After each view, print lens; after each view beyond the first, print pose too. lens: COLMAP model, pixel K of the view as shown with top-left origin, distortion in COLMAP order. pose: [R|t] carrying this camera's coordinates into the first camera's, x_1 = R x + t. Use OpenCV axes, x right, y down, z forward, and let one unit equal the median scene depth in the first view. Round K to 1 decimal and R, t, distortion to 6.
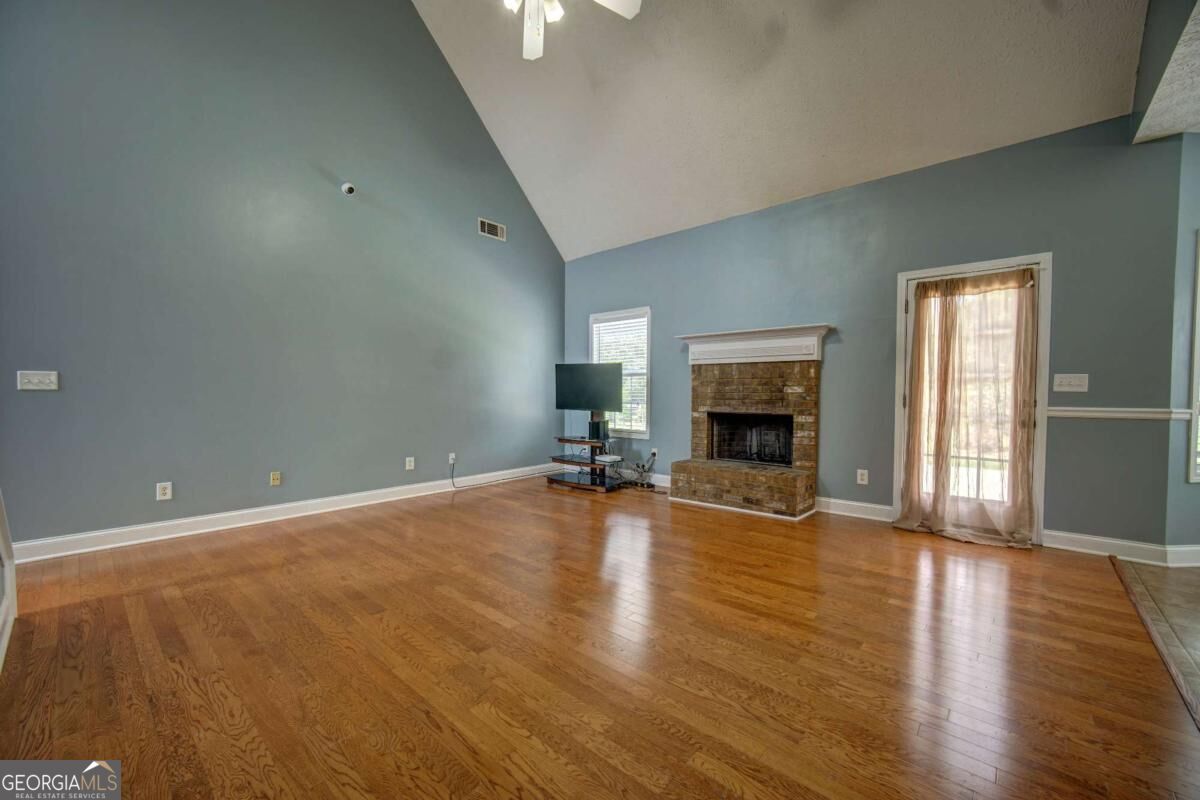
lens RADIAL K [[474.7, 0, 597.1], [0, 474.7, 405.8], [0, 0, 1]] dist [0.000560, 0.000190]
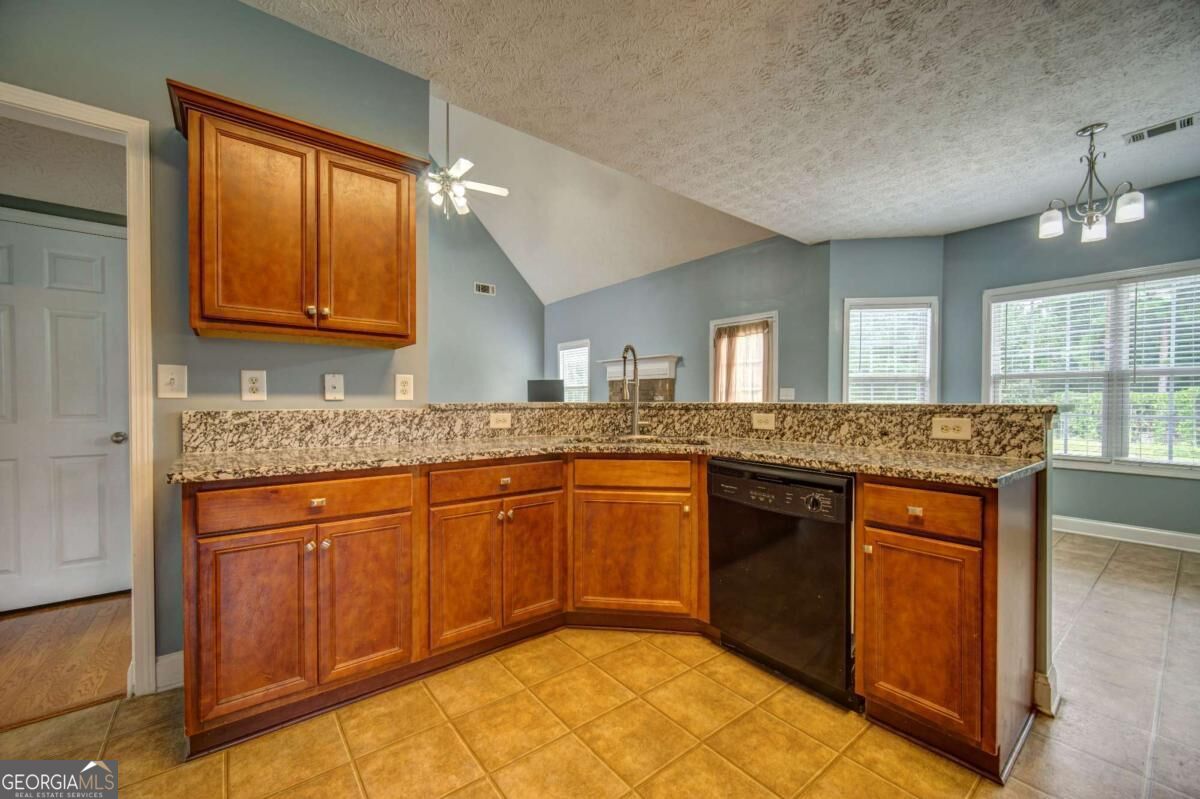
lens RADIAL K [[474.7, 0, 597.1], [0, 474.7, 405.3], [0, 0, 1]] dist [0.000560, 0.000190]
pose [[0.982806, 0.006141, -0.184539, 0.465361], [-0.009663, 0.999788, -0.018192, 0.014765], [0.184388, 0.019662, 0.982657, -0.442336]]
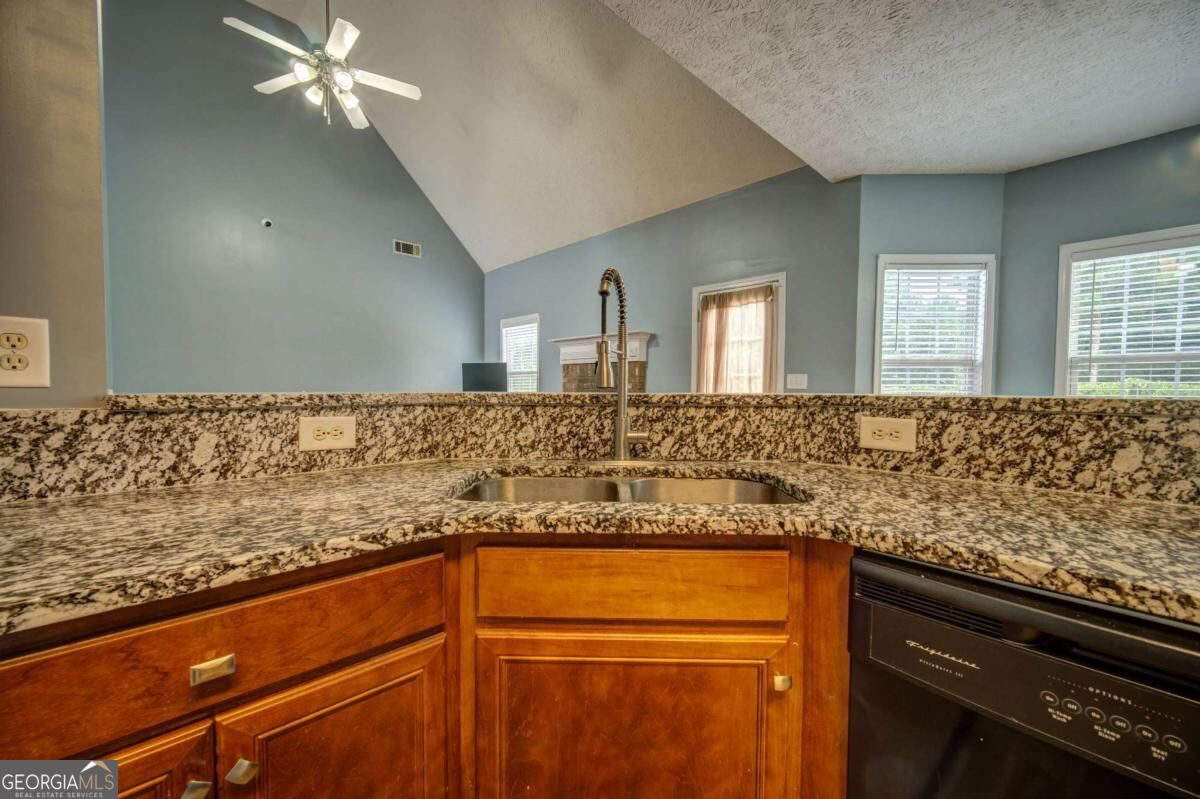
lens RADIAL K [[474.7, 0, 597.1], [0, 474.7, 405.3], [0, 0, 1]] dist [0.000560, 0.000190]
pose [[0.996255, 0.011253, -0.085726, 0.415713], [-0.010855, 0.999928, 0.005103, 0.006442], [0.085777, -0.004153, 0.996306, -0.157297]]
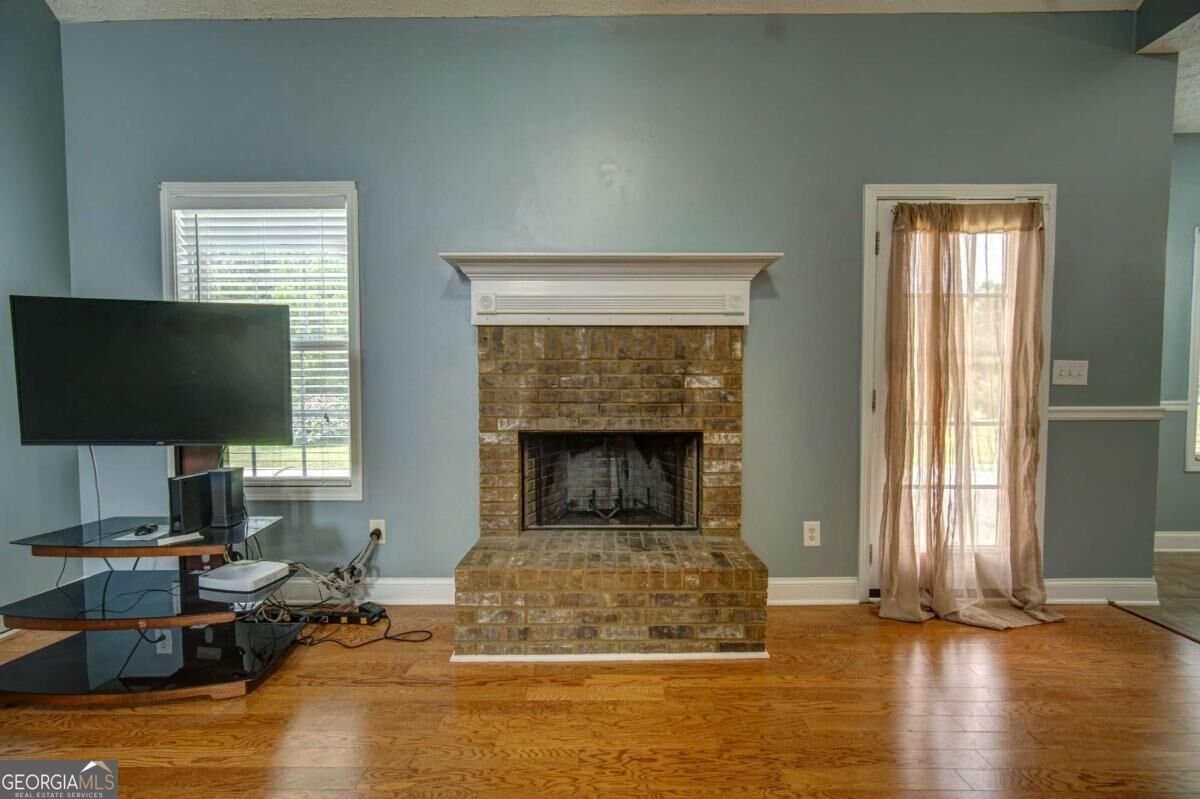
lens RADIAL K [[474.7, 0, 597.1], [0, 474.7, 405.3], [0, 0, 1]] dist [0.000560, 0.000190]
pose [[0.751313, -0.029507, 0.659286, -0.011214], [0.022915, 0.999564, 0.018622, -0.019741], [-0.659548, 0.001116, 0.751662, 0.644303]]
